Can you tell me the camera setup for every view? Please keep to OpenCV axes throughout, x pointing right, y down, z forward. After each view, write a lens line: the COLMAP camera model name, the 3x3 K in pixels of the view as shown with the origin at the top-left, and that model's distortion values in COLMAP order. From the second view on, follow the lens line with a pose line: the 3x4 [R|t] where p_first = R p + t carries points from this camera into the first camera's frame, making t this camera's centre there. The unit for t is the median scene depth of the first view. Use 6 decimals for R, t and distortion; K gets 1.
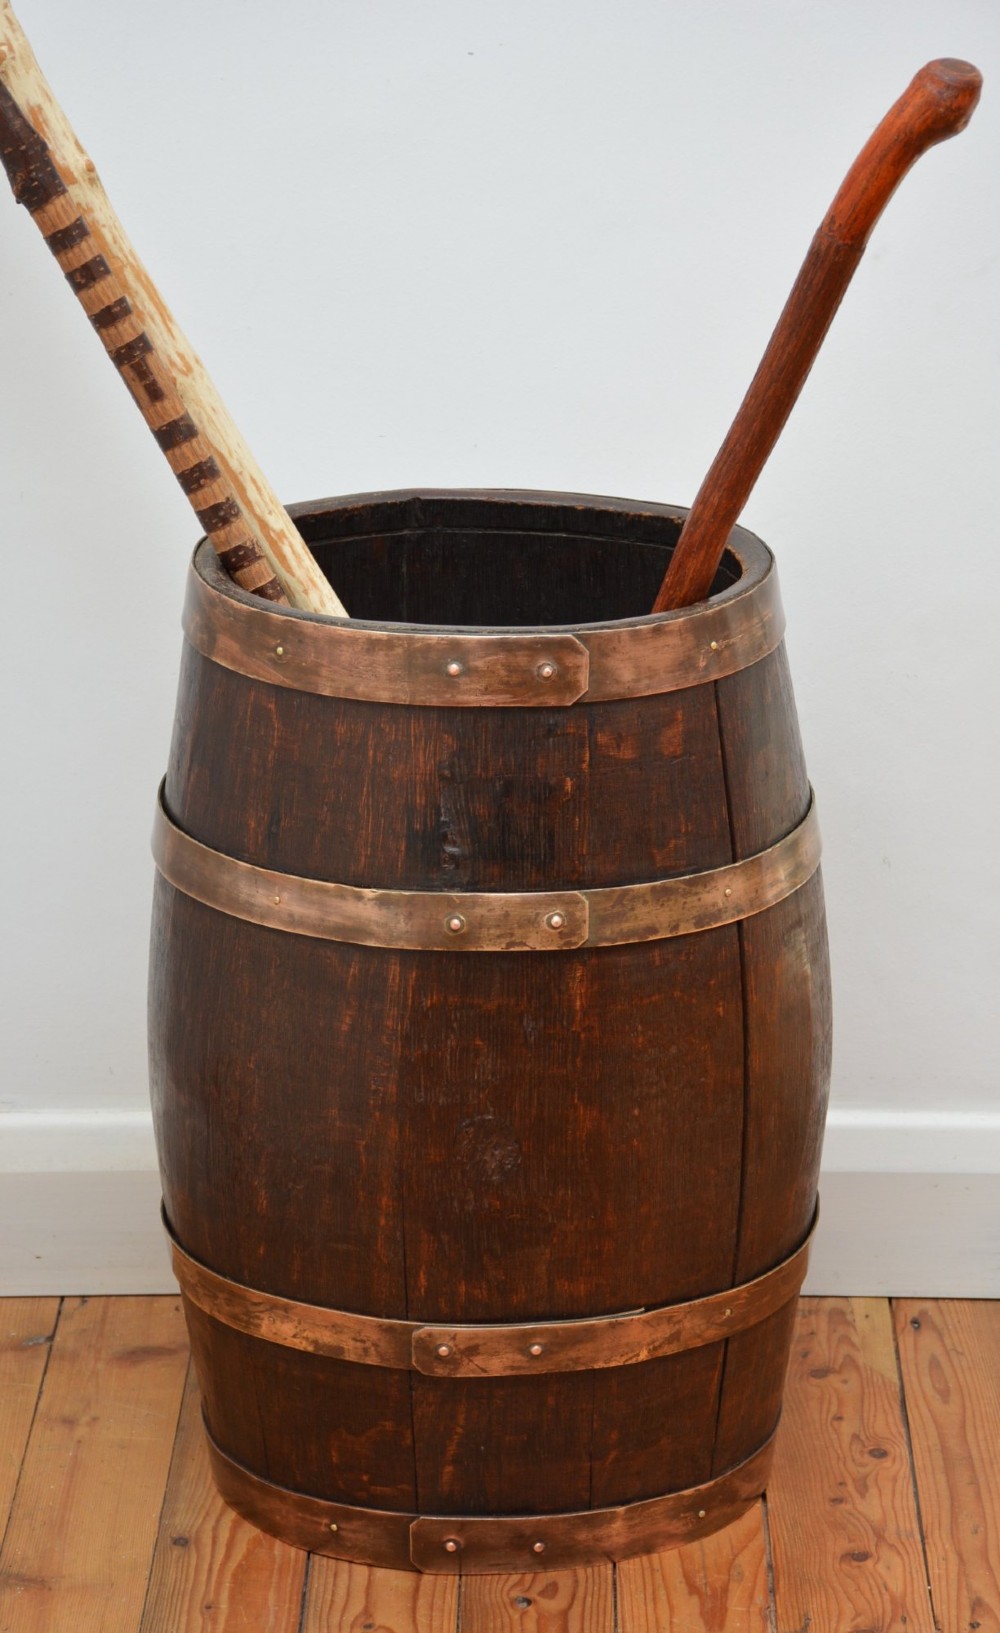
lens RADIAL K [[4261.1, 0, 500.0], [0, 4261.1, 816.5], [0, 0, 1]] dist [0.551088, -0.096018]
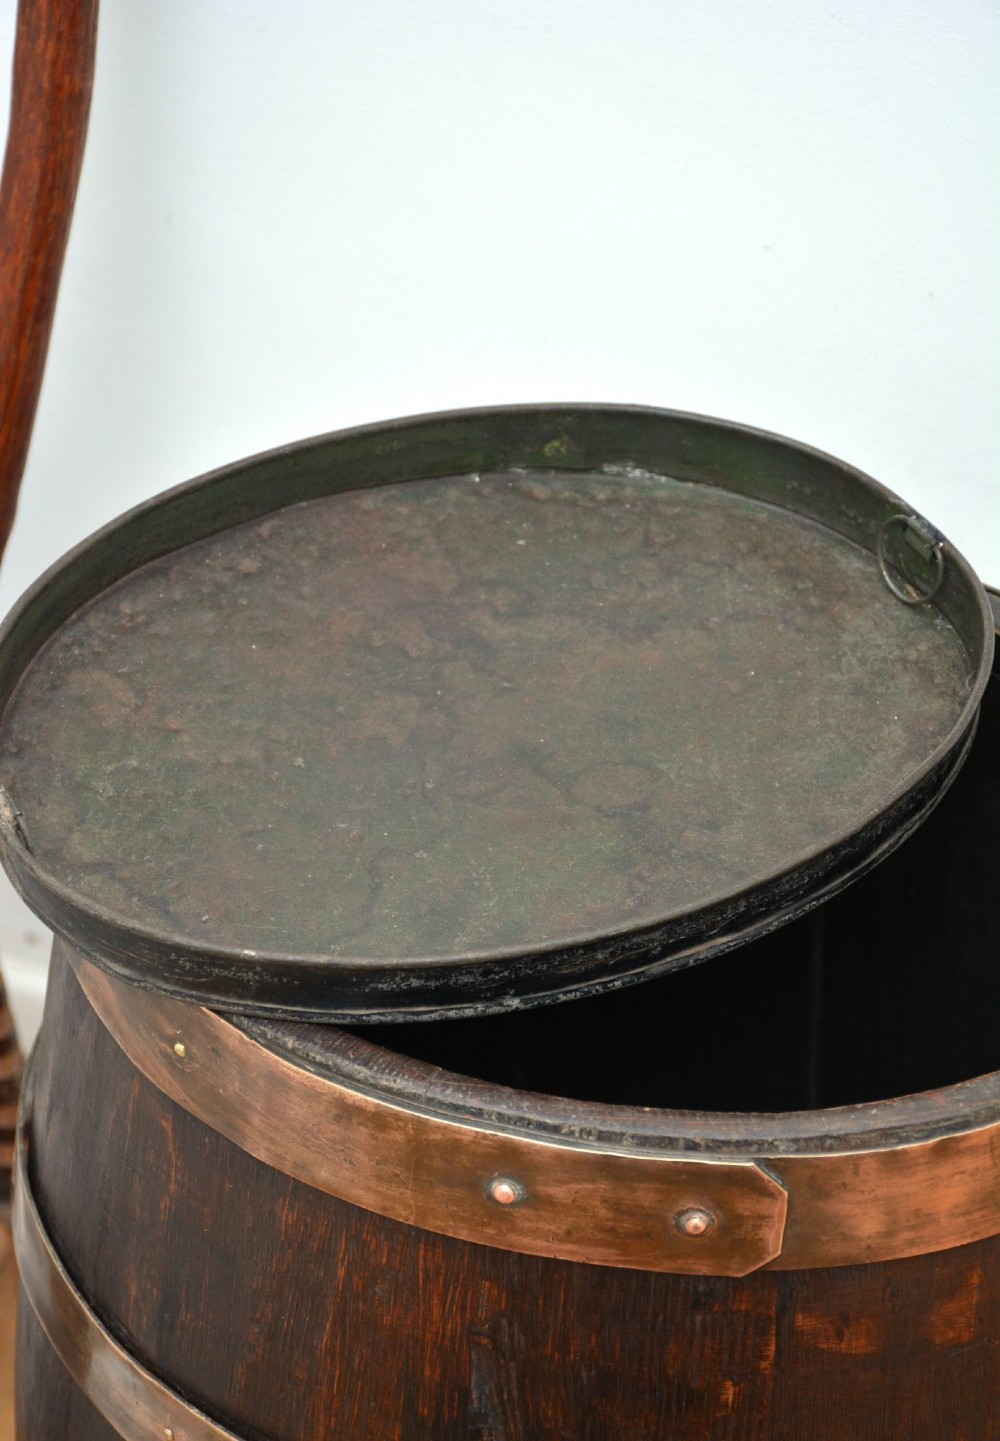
lens RADIAL K [[3432.7, 0, 500.0], [0, 3432.7, 720.5], [0, 0, 1]] dist [0.500449, 0.454515]
pose [[0.986832, 0.118476, -0.110120, 0.025198], [-0.072421, 0.932383, 0.354143, -0.219749], [0.144631, -0.341505, 0.928685, 0.641788]]
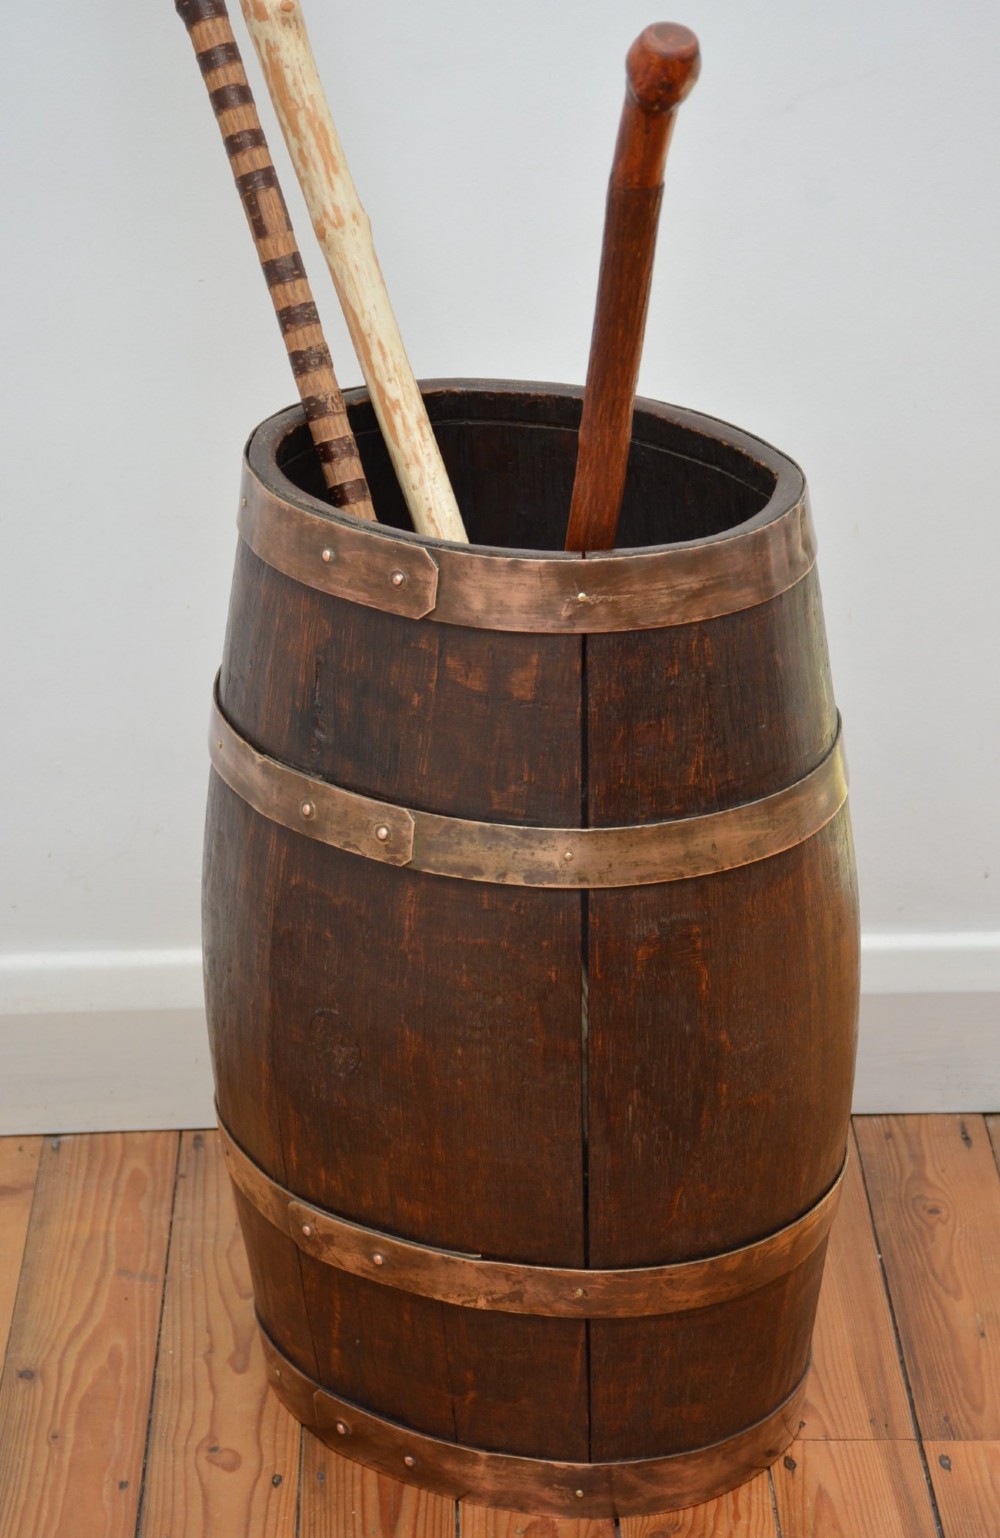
lens RADIAL K [[3938.1, 0, 608.8], [0, 3938.1, 769.1], [0, 0, 1]] dist [0.579199, 0.165683]
pose [[0.776062, 0.252728, -0.577803, 0.570563], [-0.238949, 0.965717, 0.101461, -0.093497], [0.583636, 0.059326, 0.809845, 0.295027]]
